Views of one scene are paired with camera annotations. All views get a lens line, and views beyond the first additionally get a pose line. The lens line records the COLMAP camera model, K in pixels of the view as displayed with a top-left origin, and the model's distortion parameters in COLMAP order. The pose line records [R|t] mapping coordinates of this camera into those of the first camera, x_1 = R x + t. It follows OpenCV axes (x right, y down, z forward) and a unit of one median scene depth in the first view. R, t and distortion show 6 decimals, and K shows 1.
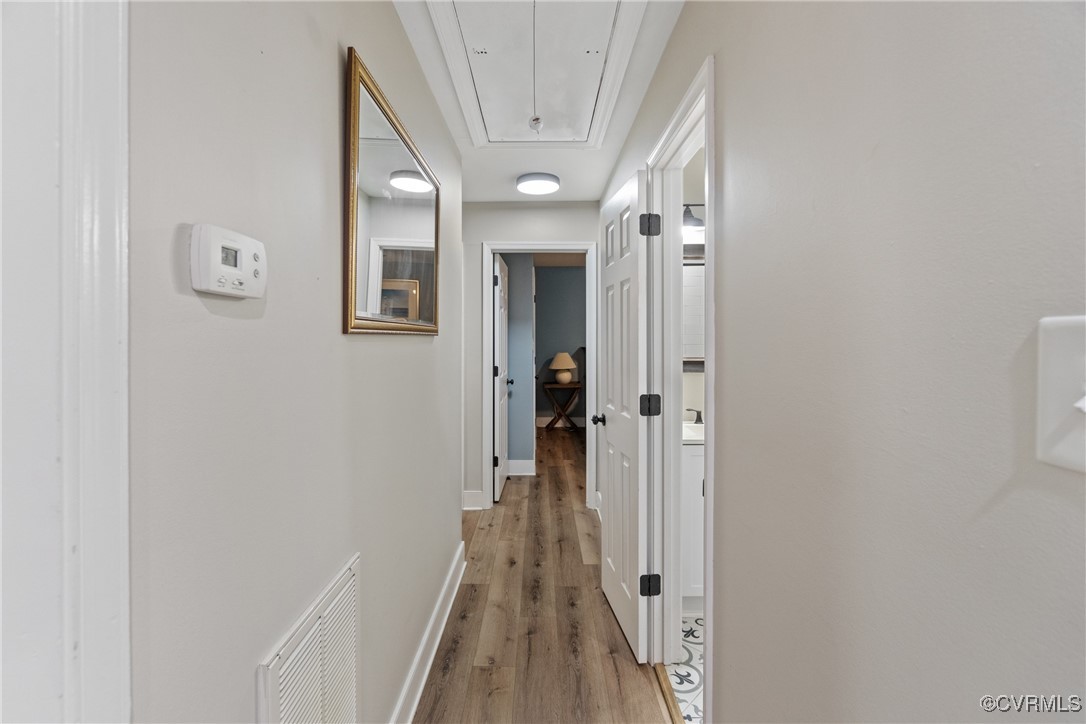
lens RADIAL K [[465.8, 0, 544.8], [0, 465.8, 348.3], [0, 0, 1]] dist [0.001463, 0.000148]
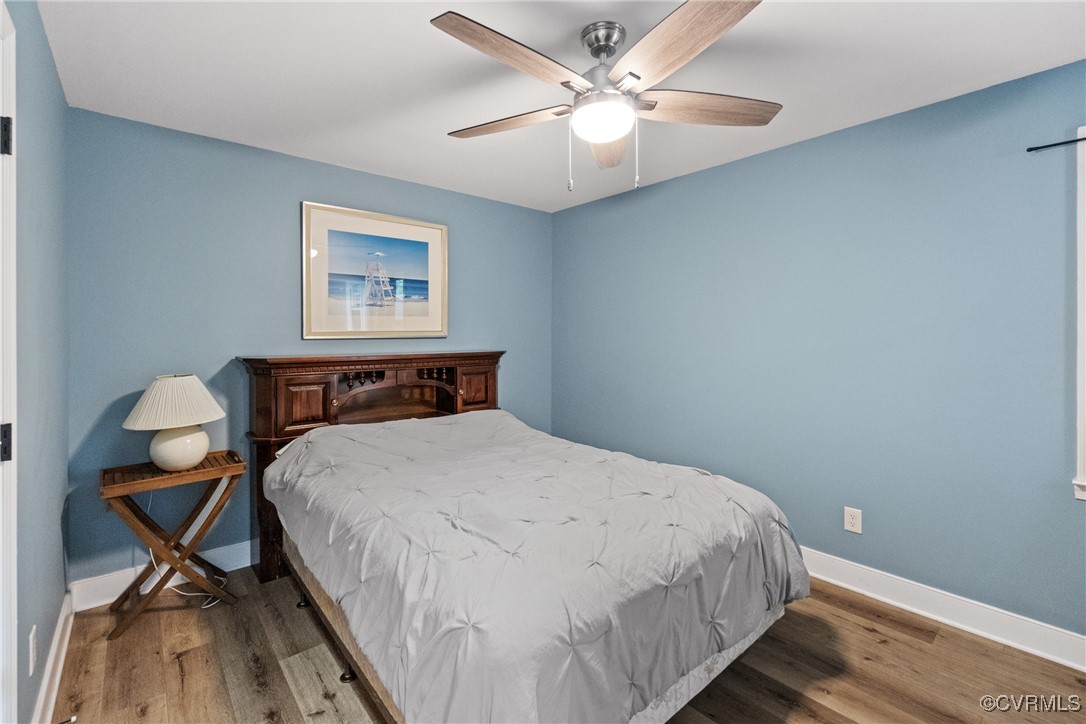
lens RADIAL K [[465.8, 0, 544.8], [0, 465.8, 348.3], [0, 0, 1]] dist [0.001463, 0.000148]
pose [[0.765526, -0.009176, 0.643340, 0.025852], [0.012404, 0.999923, -0.000497, -0.006947], [-0.643285, 0.008361, 0.765581, 0.572740]]
